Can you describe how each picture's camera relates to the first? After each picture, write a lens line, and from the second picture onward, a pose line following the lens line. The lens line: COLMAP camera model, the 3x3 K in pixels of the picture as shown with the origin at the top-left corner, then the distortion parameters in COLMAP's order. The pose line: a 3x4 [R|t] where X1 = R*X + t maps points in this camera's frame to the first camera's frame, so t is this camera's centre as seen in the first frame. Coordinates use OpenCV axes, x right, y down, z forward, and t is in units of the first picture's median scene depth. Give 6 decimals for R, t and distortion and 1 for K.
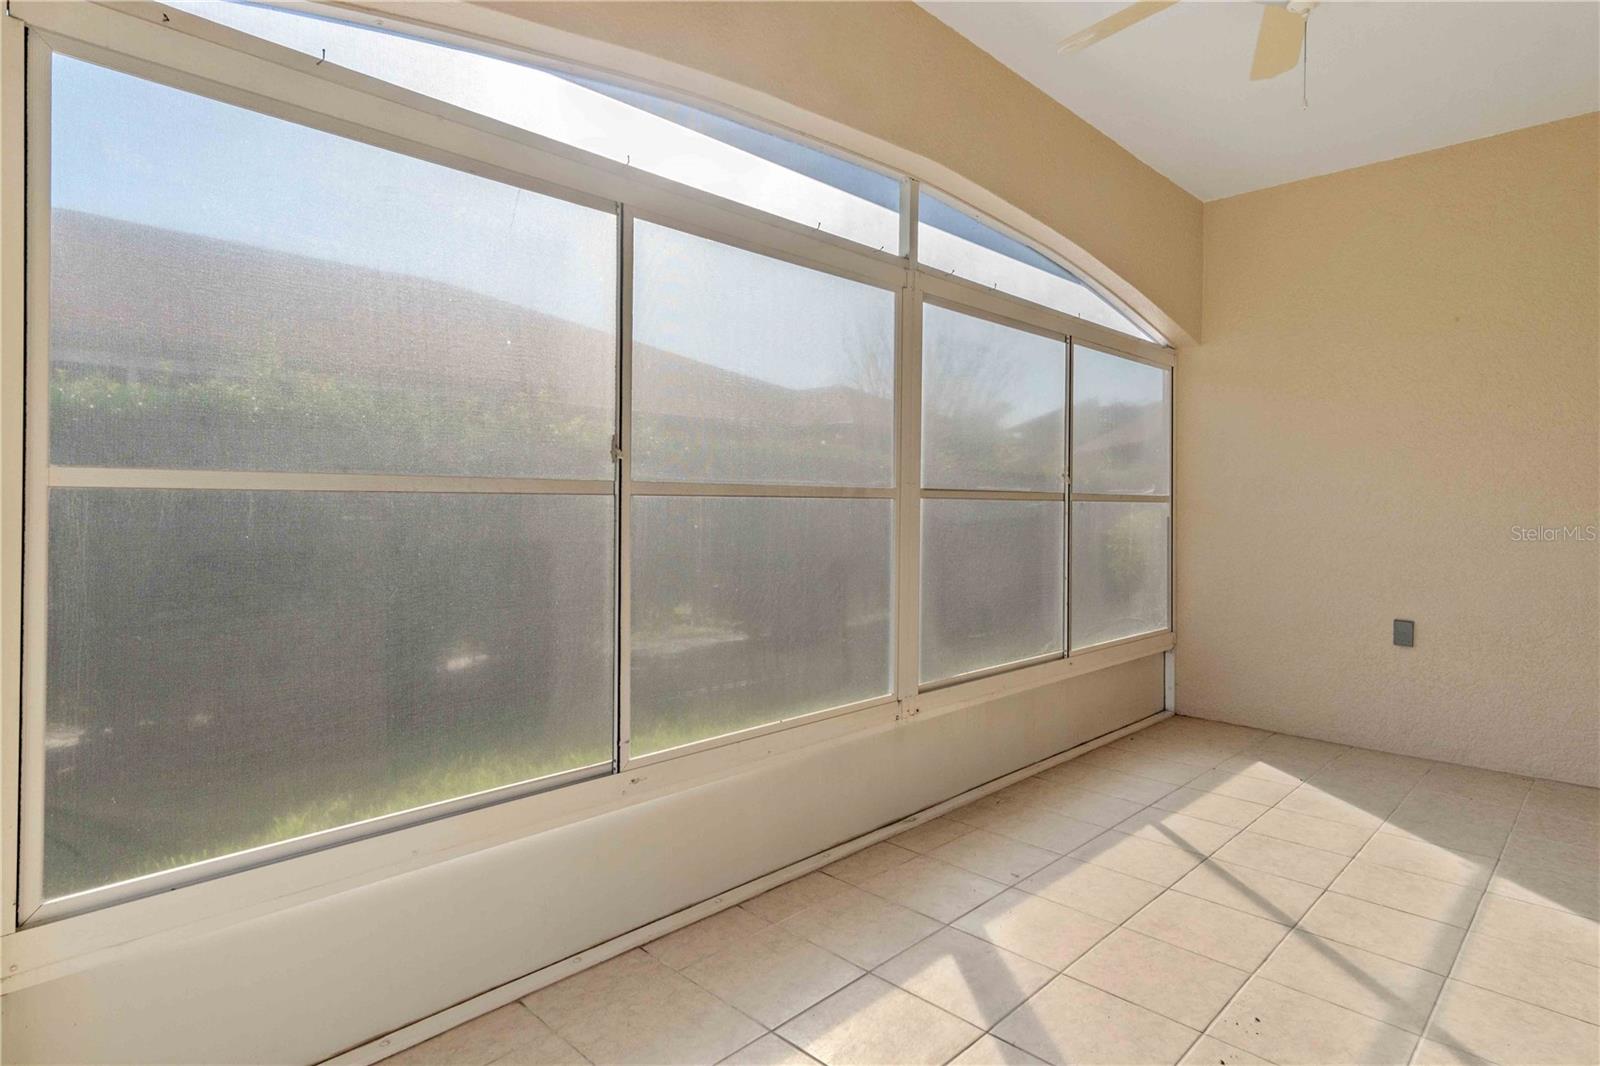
lens RADIAL K [[845.3, 0, 797.8], [0, 845.3, 514.6], [0, 0, 1]] dist [0.004008, 0.002931]
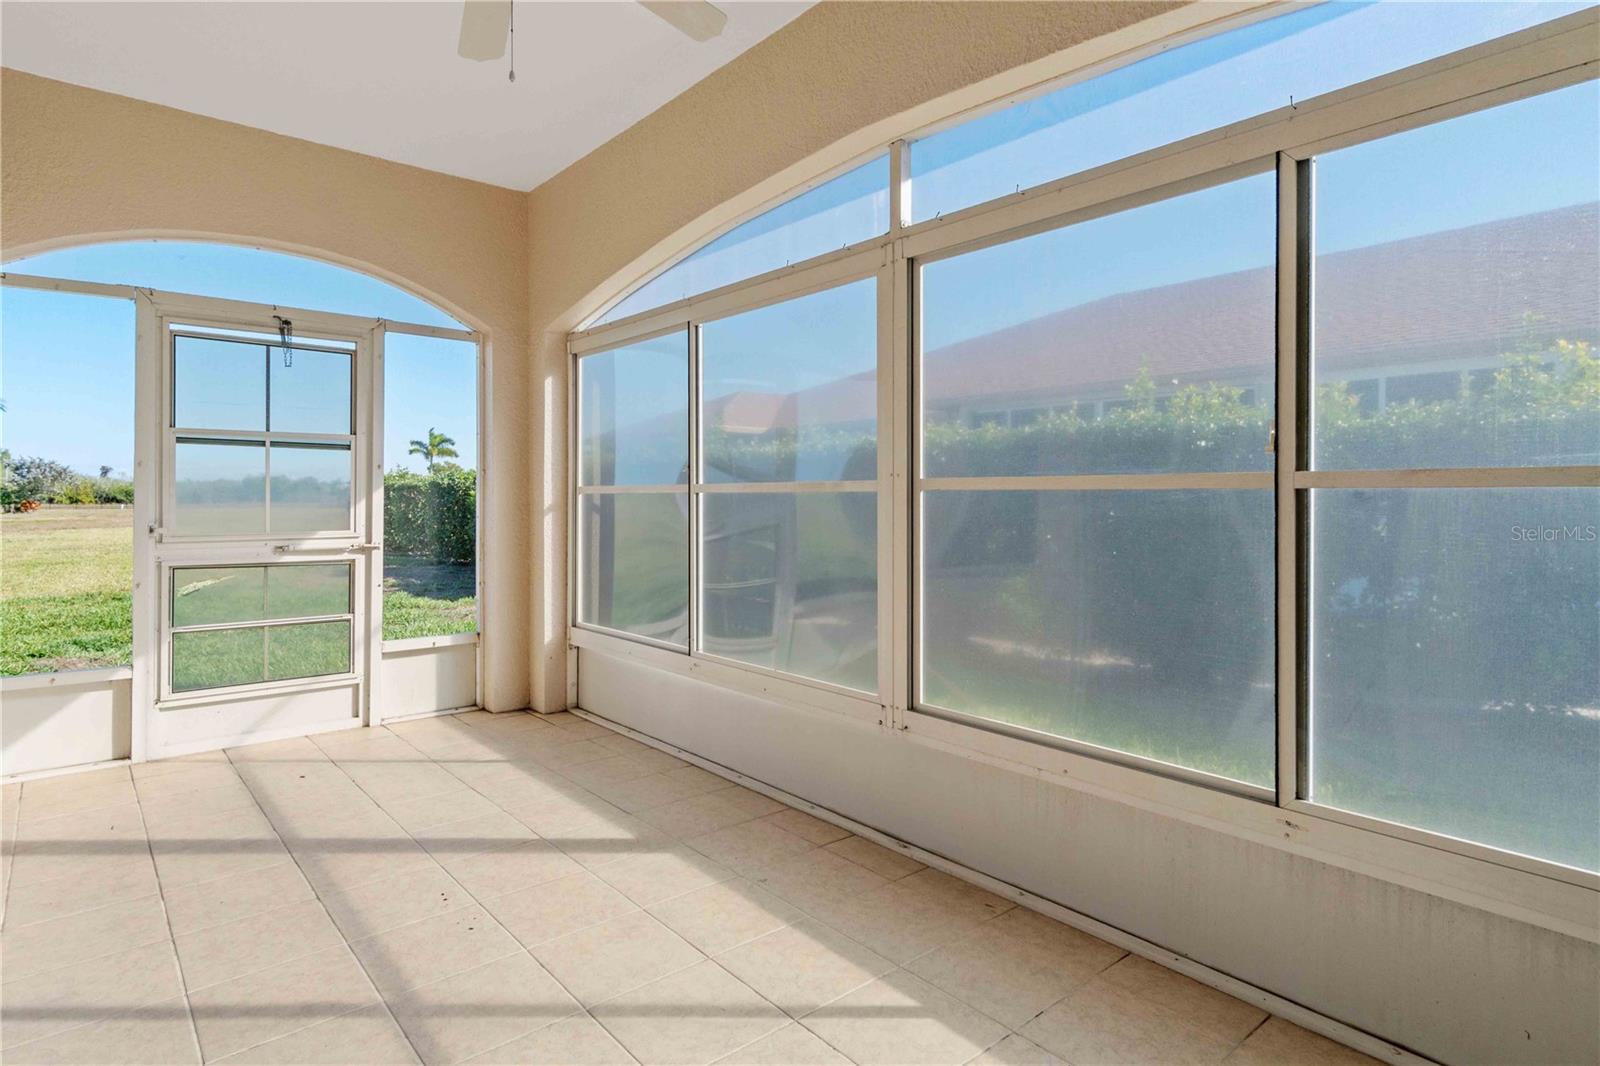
lens RADIAL K [[845.3, 0, 797.8], [0, 845.3, 514.6], [0, 0, 1]] dist [0.004008, 0.002931]
pose [[-0.064658, 0.017250, -0.997758, 1.119076], [-0.014623, 0.999727, 0.018231, -0.009075], [0.997800, 0.015769, -0.064388, 1.012473]]
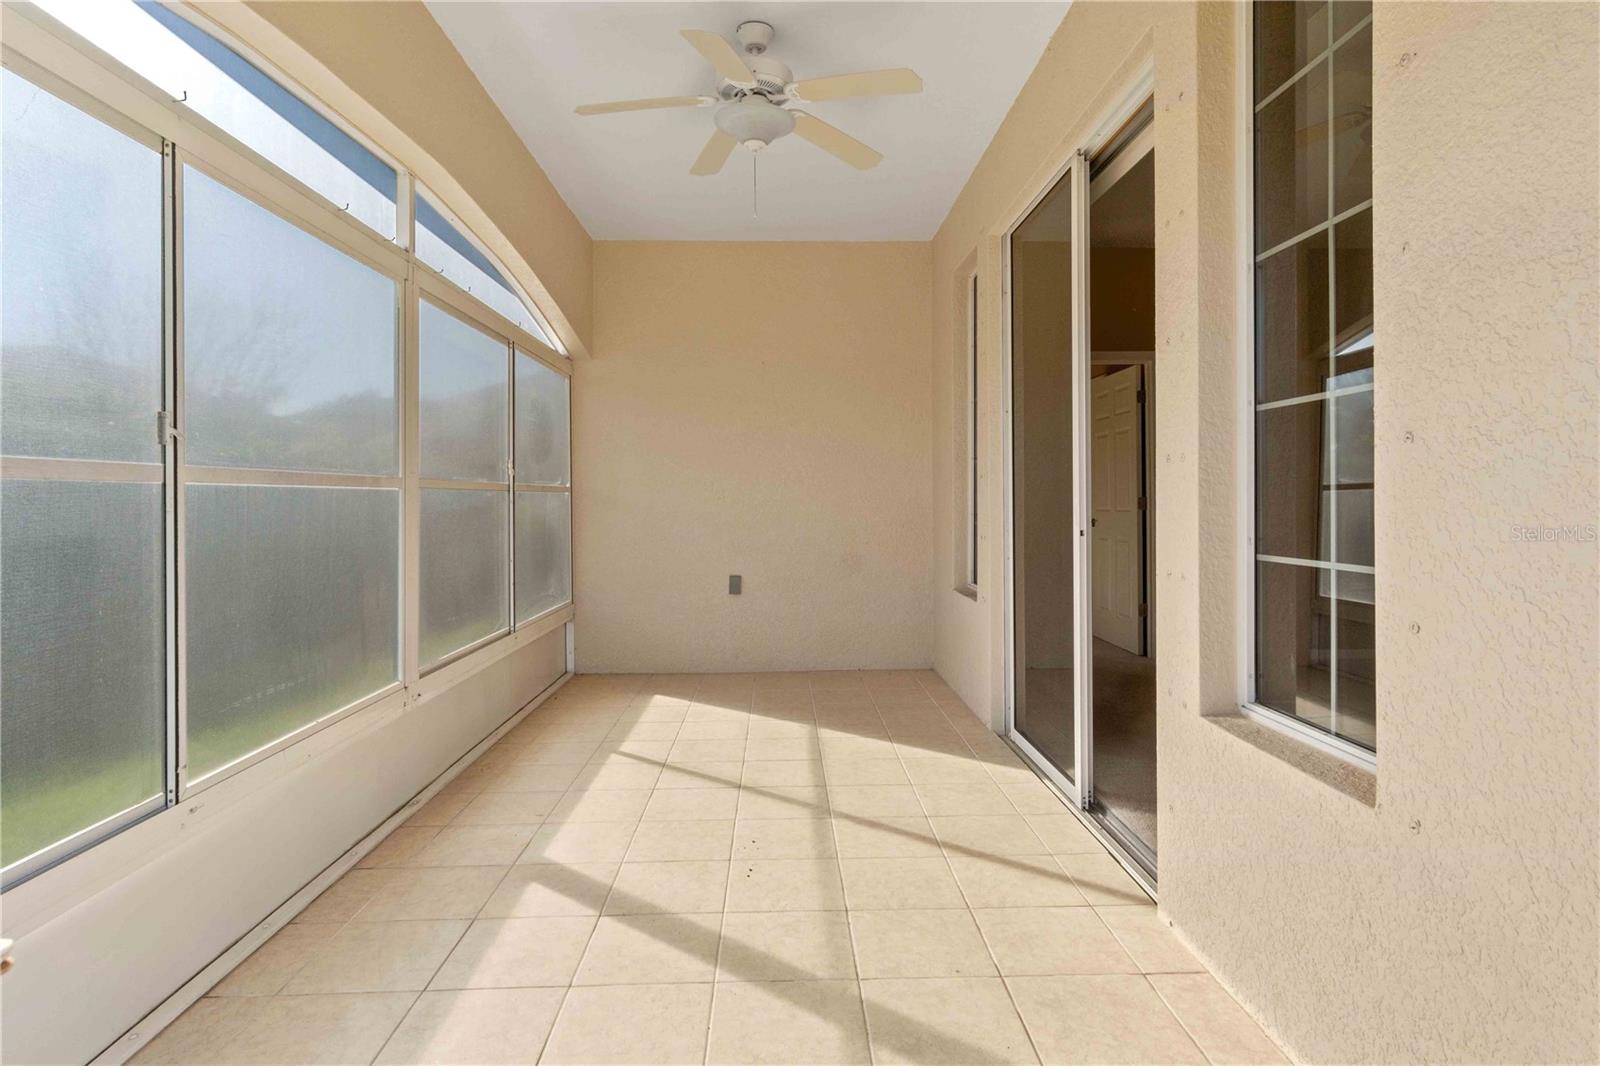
lens RADIAL K [[857.1, 0, 782.8], [0, 857.1, 522.8], [0, 0, 1]] dist [0.004968, 0.002871]
pose [[0.695859, -0.032297, 0.717452, -0.310279], [0.021431, 0.999477, 0.024206, 0.007912], [-0.717858, -0.001468, 0.696188, -0.042802]]
